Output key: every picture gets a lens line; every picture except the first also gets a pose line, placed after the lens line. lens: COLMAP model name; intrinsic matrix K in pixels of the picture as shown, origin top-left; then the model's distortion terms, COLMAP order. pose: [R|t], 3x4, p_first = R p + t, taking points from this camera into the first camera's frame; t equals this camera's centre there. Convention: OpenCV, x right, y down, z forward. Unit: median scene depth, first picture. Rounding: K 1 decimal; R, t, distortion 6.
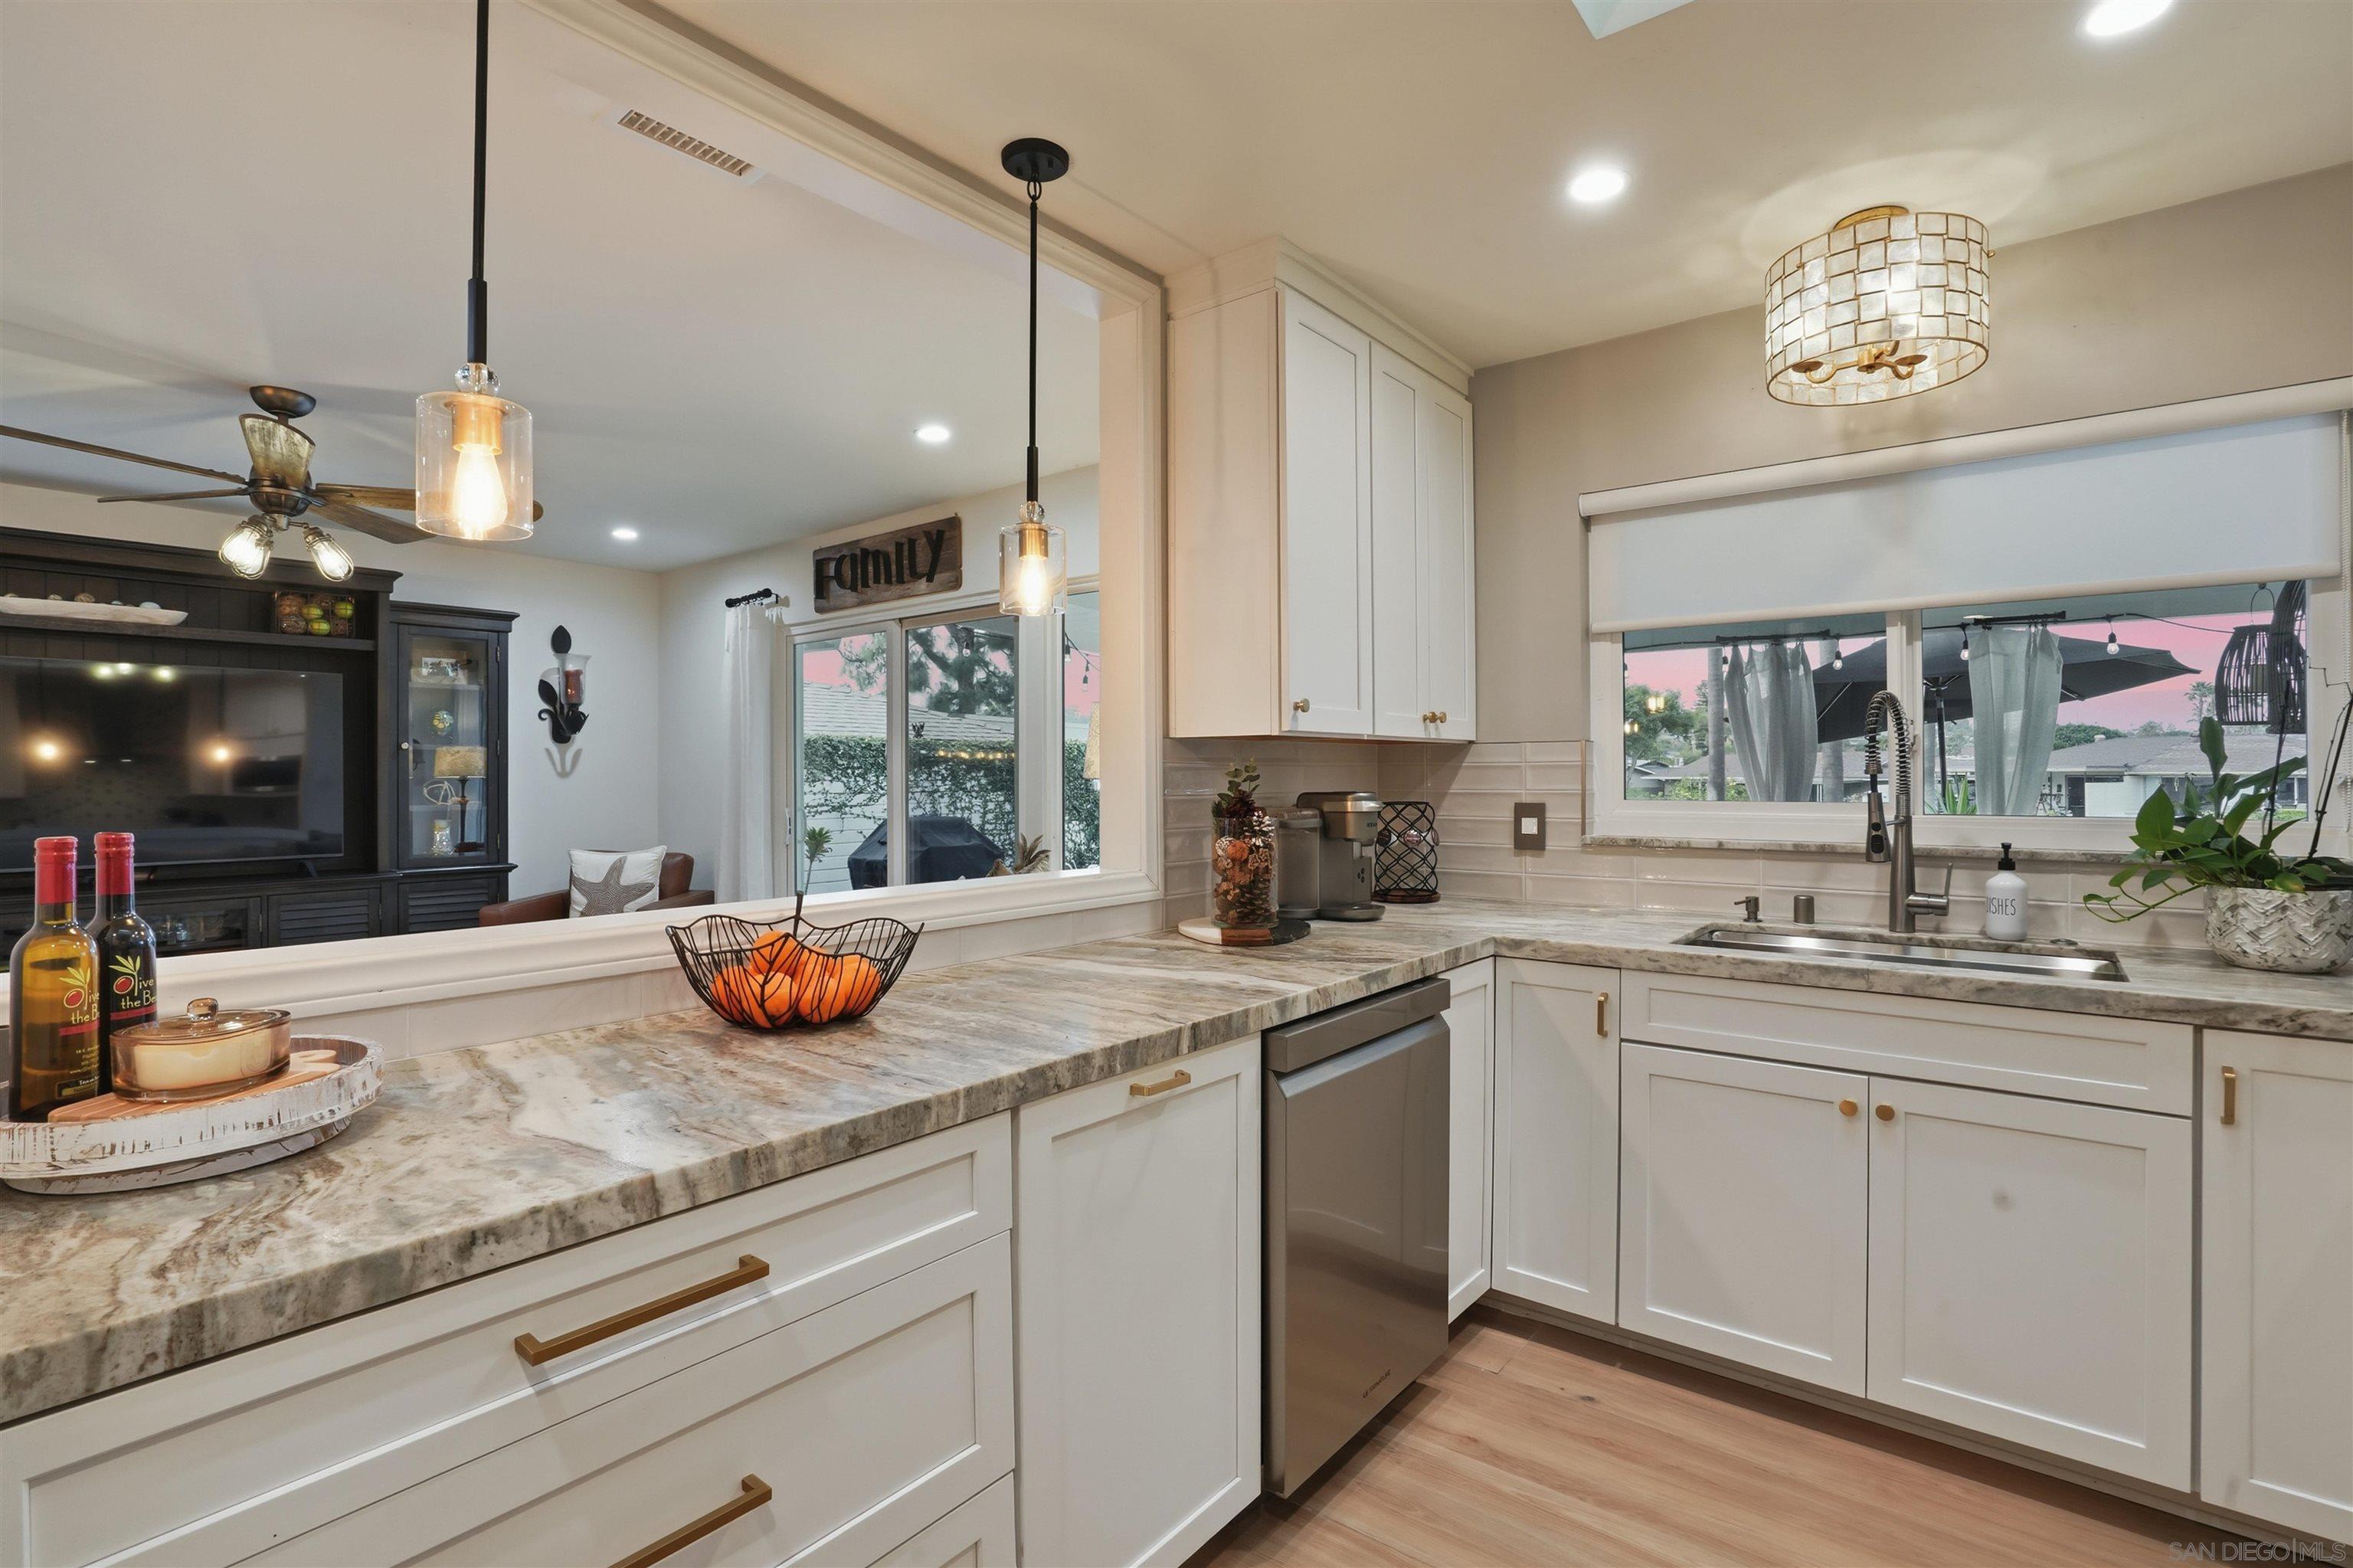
lens RADIAL K [[1115.8, 0, 1154.0], [0, 1115.8, 772.1], [0, 0, 1]] dist [-0.044328, 0.014904]
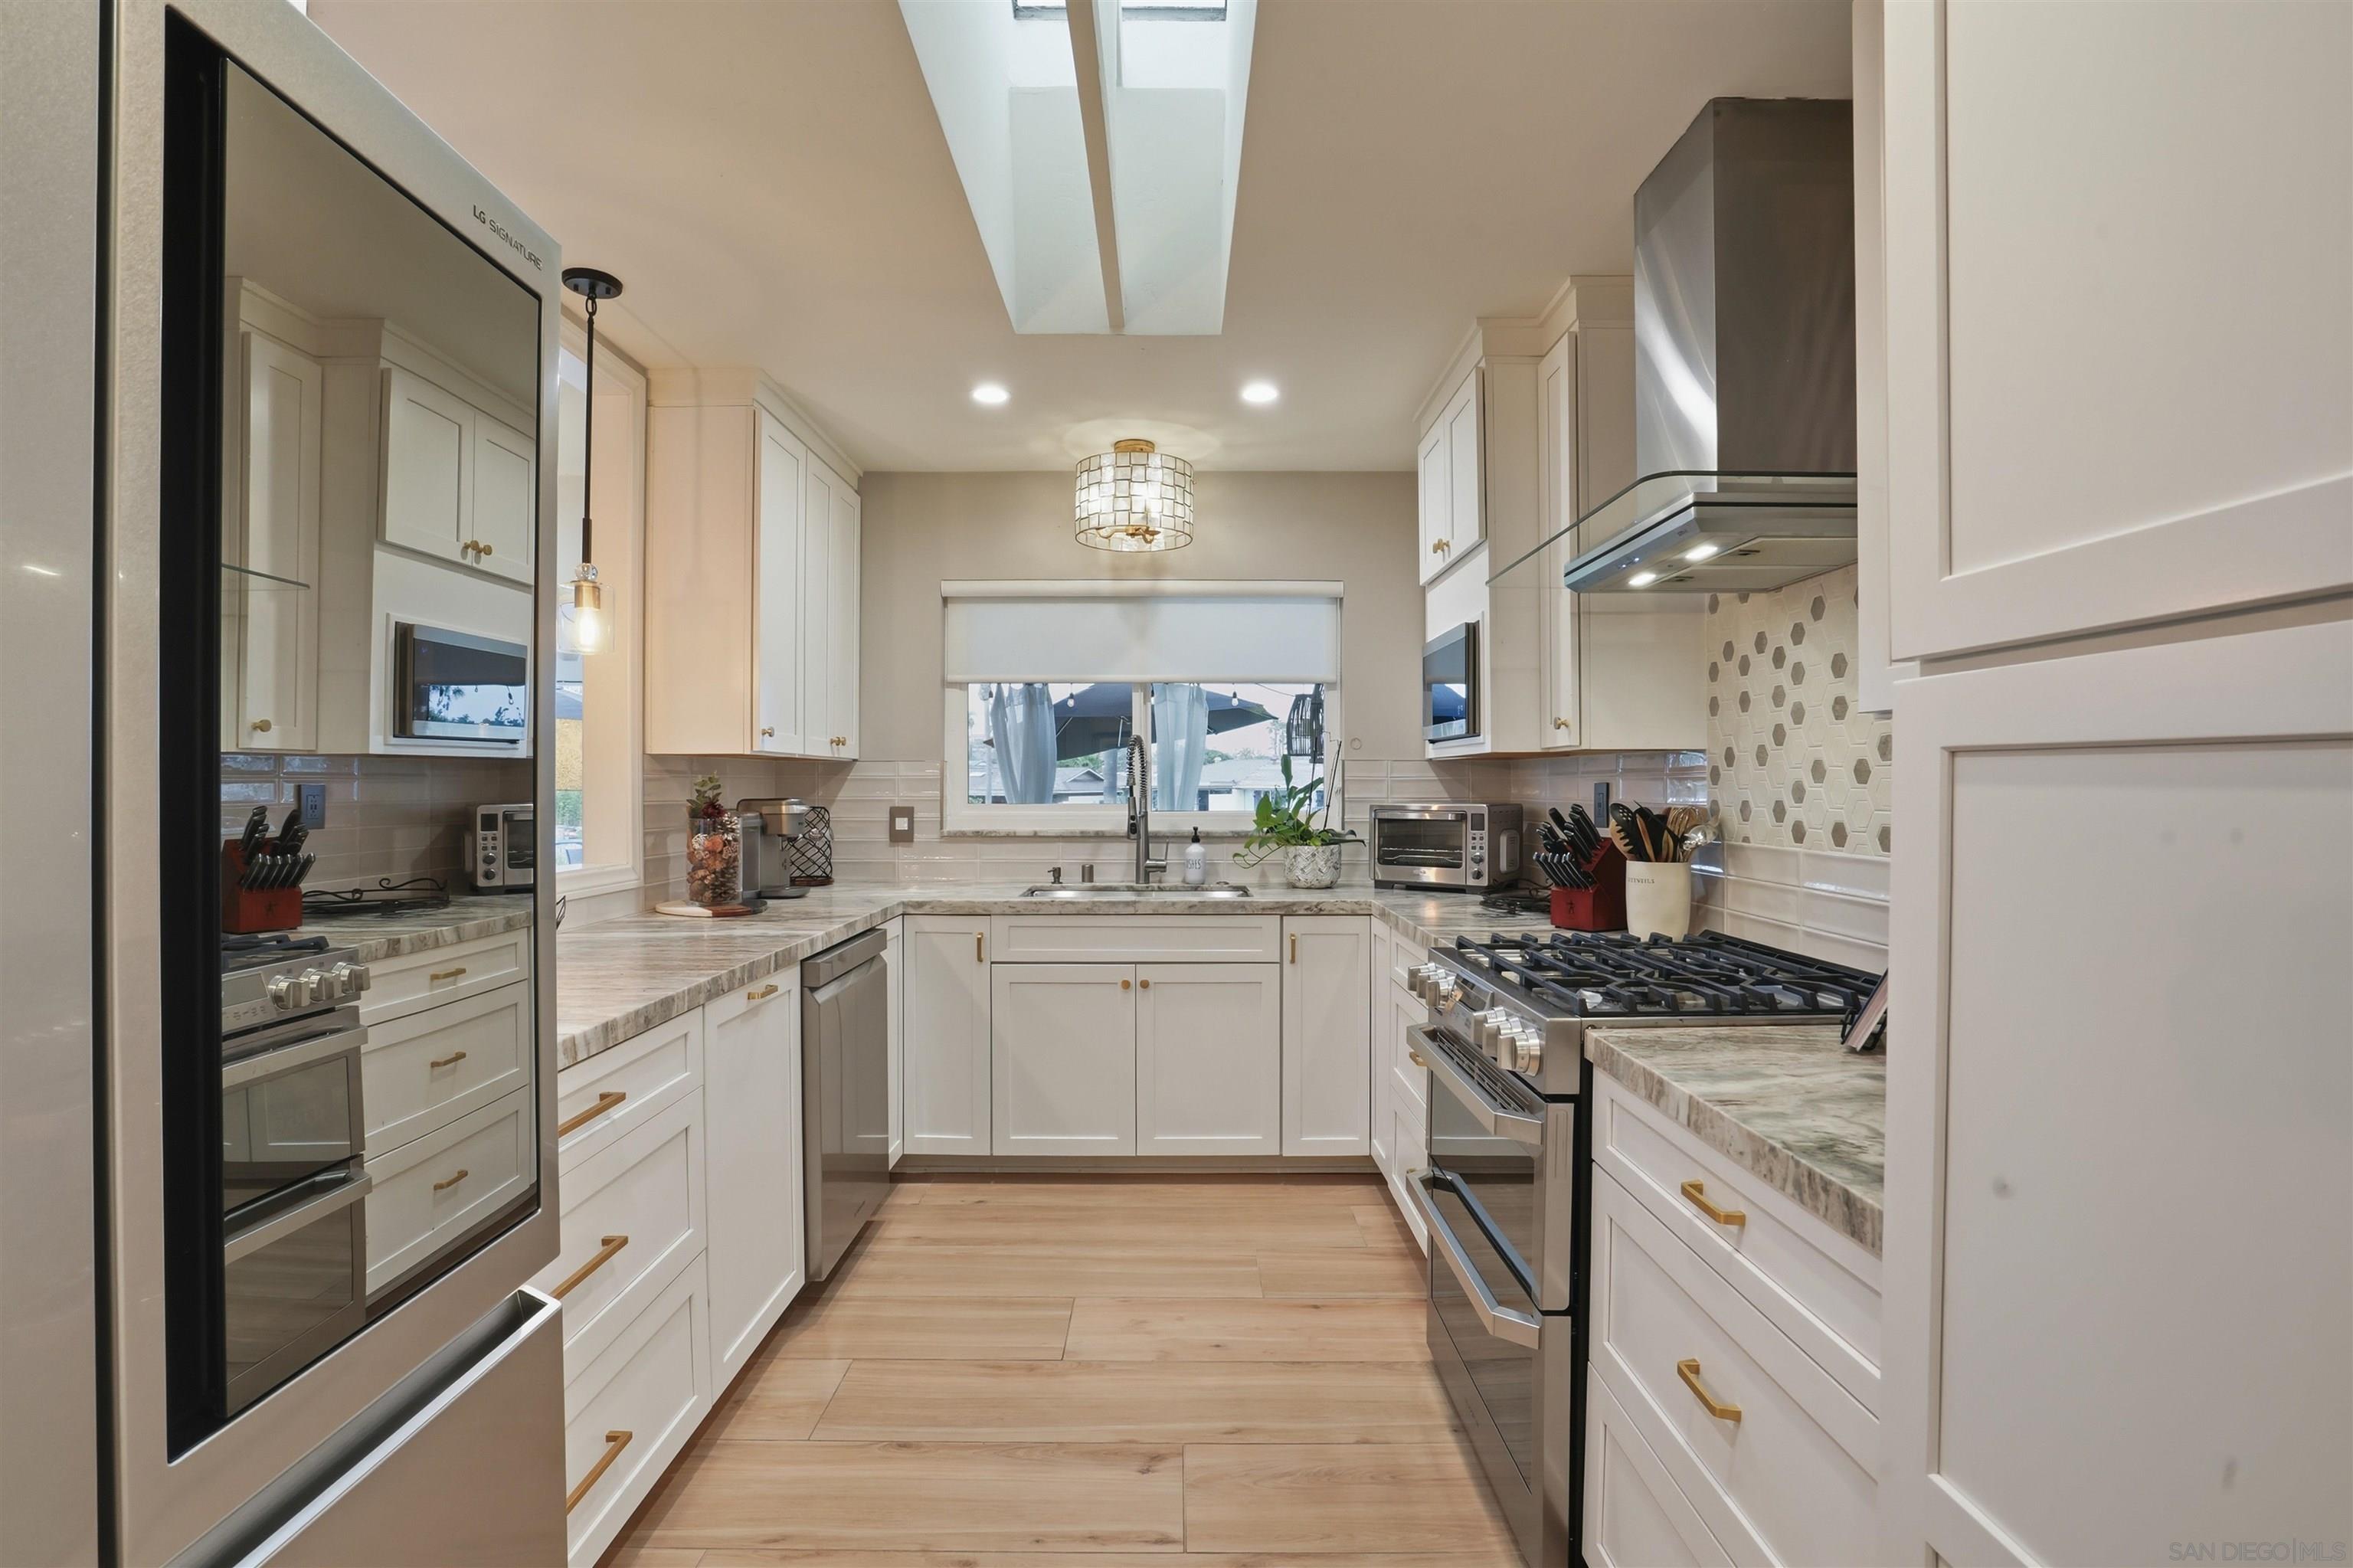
lens RADIAL K [[1115.8, 0, 1171.2], [0, 1115.8, 788.4], [0, 0, 1]] dist [-0.044328, 0.014904]
pose [[0.781537, 0.001527, 0.623857, -0.320774], [-0.004278, 0.999987, 0.002911, 0.001156], [-0.623844, -0.004944, 0.781533, -0.320077]]
